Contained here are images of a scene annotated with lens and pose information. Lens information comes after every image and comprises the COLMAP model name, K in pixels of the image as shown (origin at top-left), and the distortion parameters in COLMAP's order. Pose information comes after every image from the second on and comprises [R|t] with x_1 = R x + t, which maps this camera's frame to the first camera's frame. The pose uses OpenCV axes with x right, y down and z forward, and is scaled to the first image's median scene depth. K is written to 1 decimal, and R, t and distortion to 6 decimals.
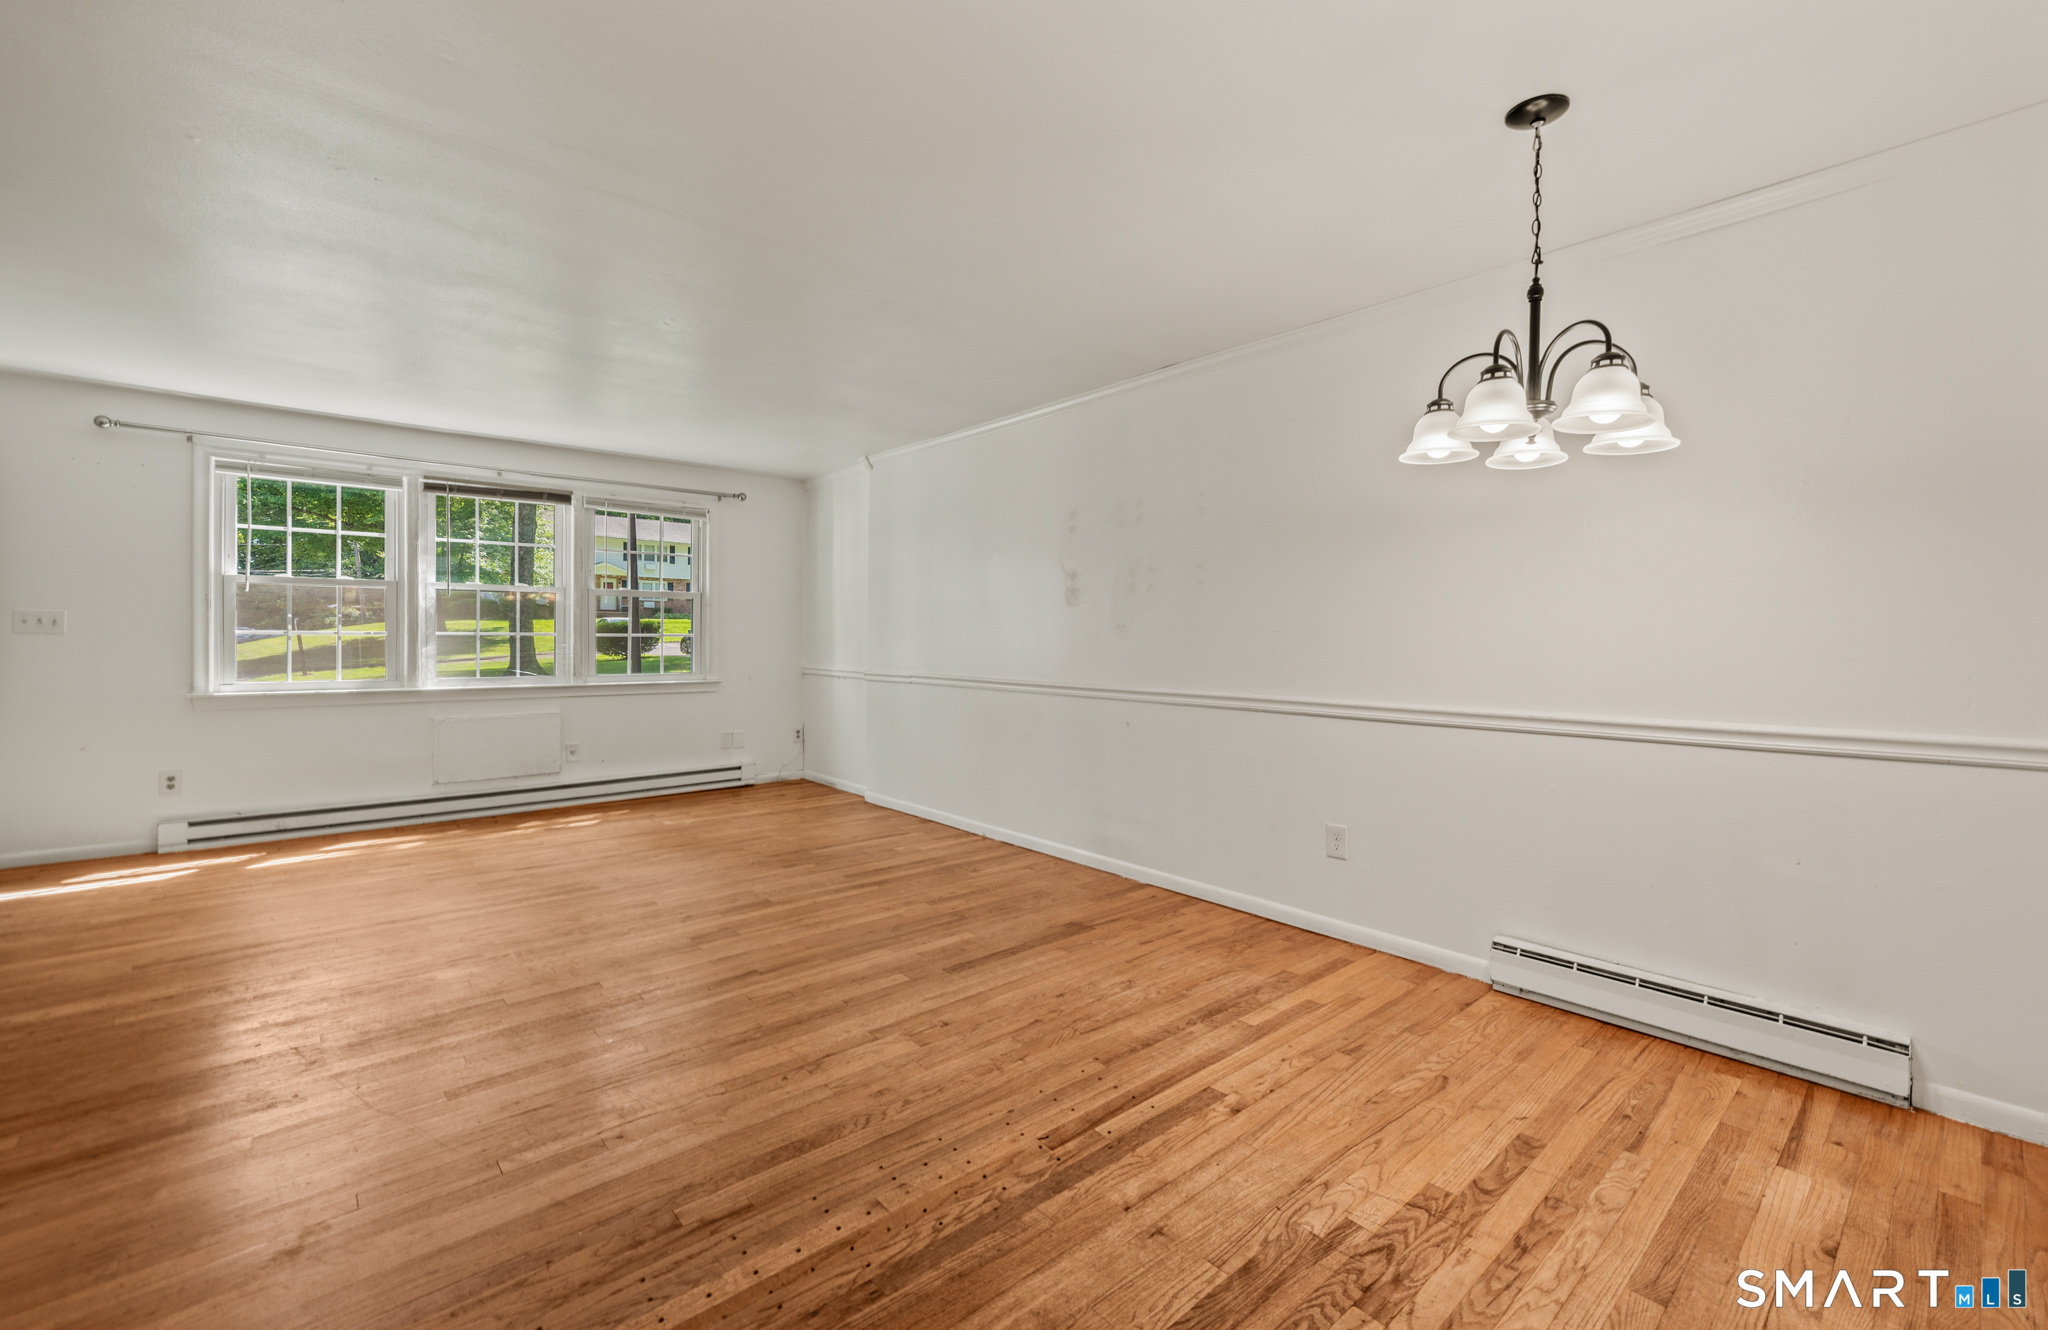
lens RADIAL K [[886.9, 0, 1023.8], [0, 886.9, 661.5], [0, 0, 1]] dist [0.002637, 0.000259]
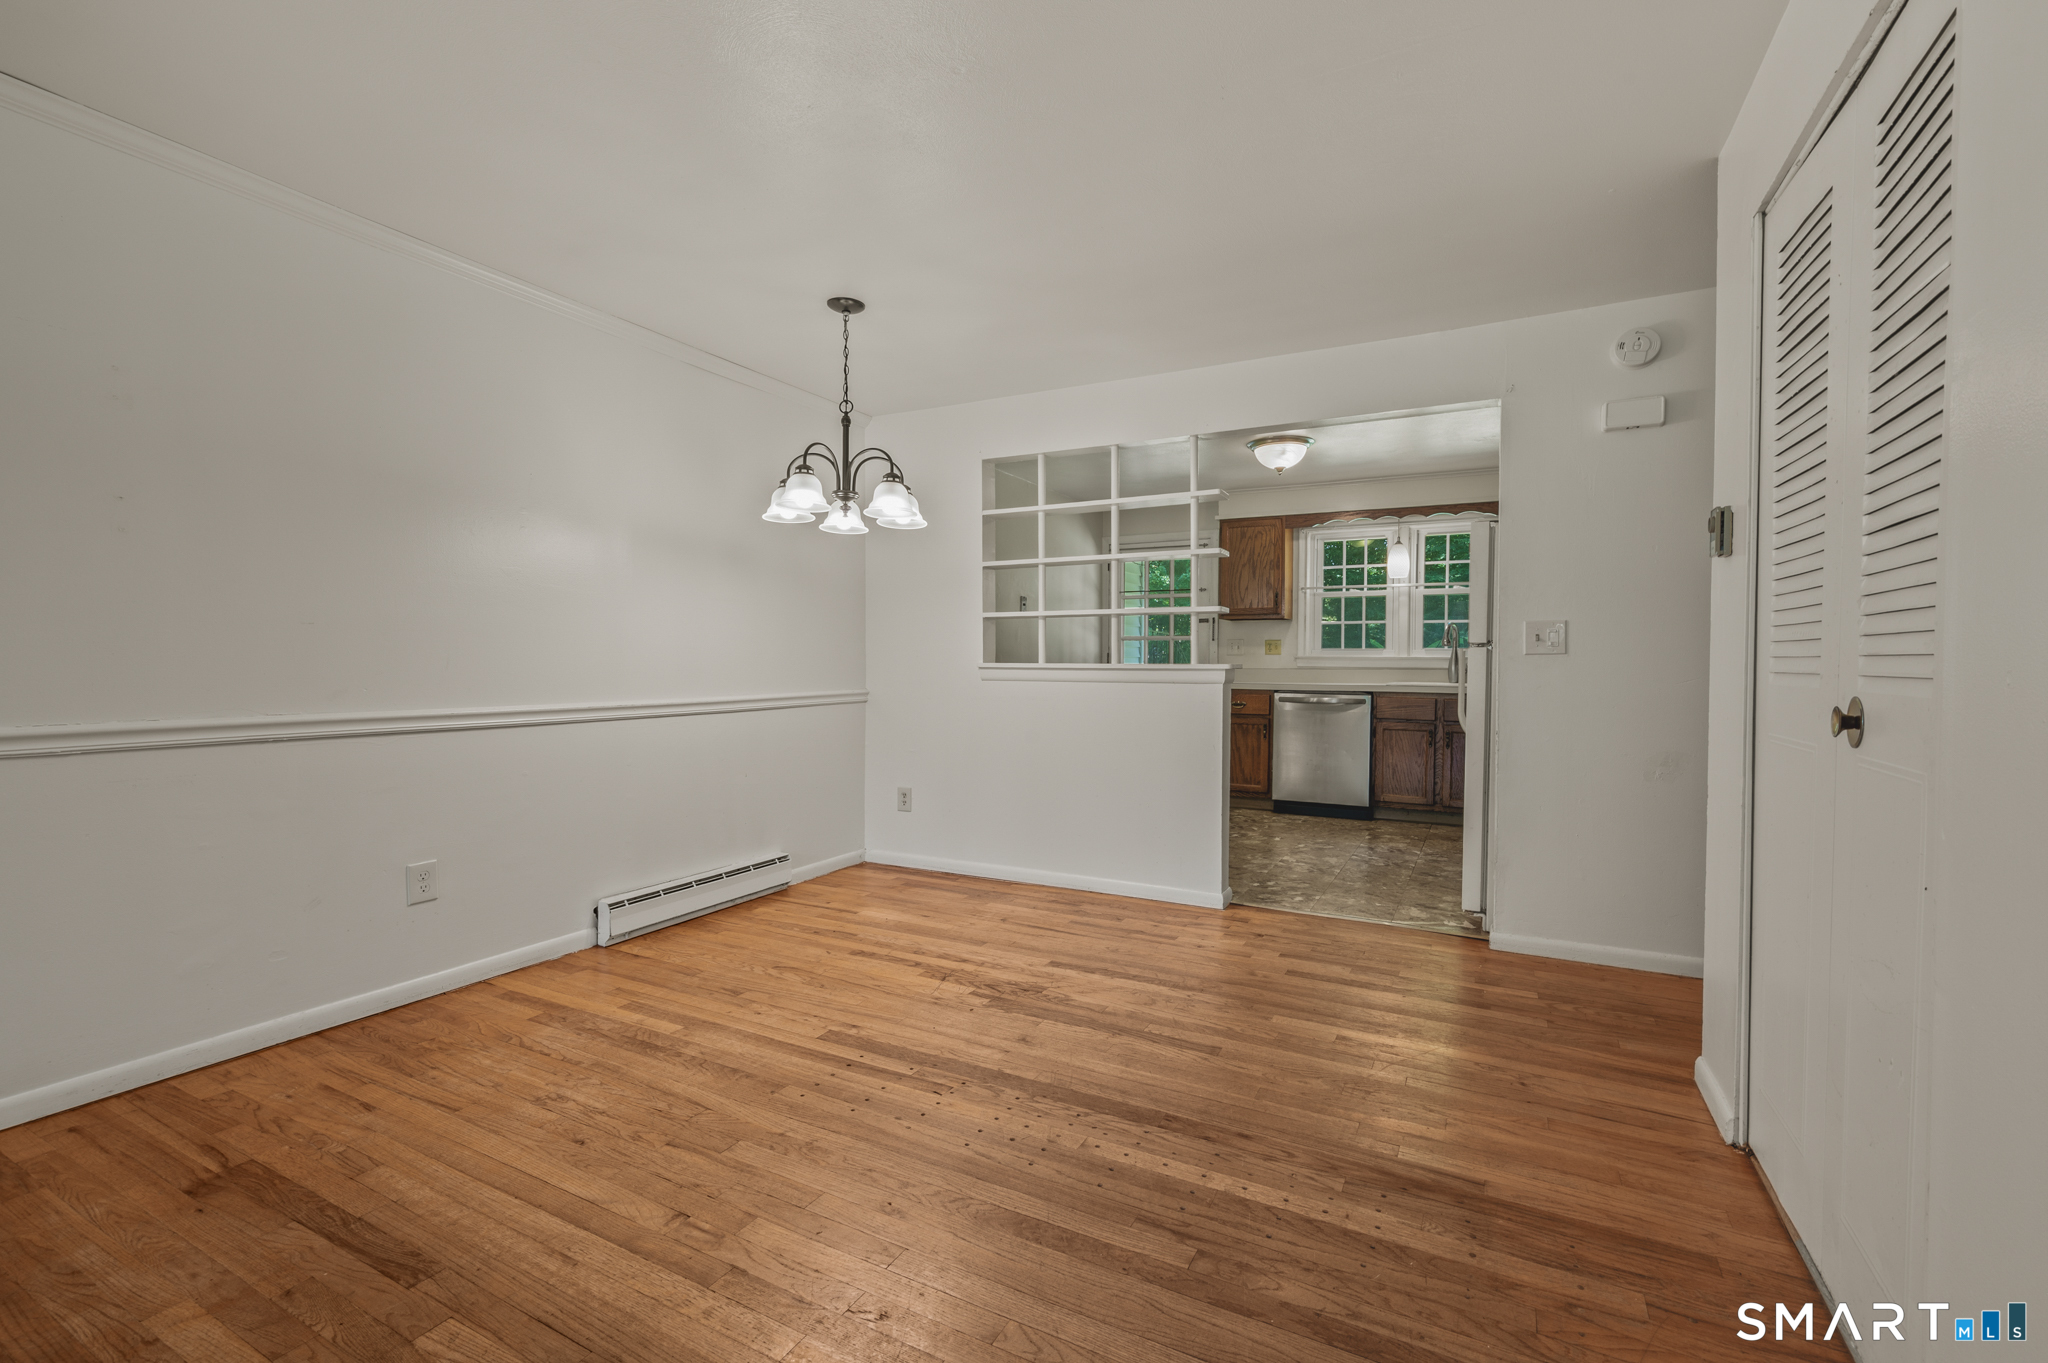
lens RADIAL K [[820.6, 0, 1032.1], [0, 820.6, 672.4], [0, 0, 1]] dist [0.003527, -0.000043]
pose [[-0.354725, -0.018787, 0.934782, -0.875362], [0.017282, 0.999496, 0.026645, -0.008069], [-0.934811, 0.025607, -0.354222, 1.129218]]
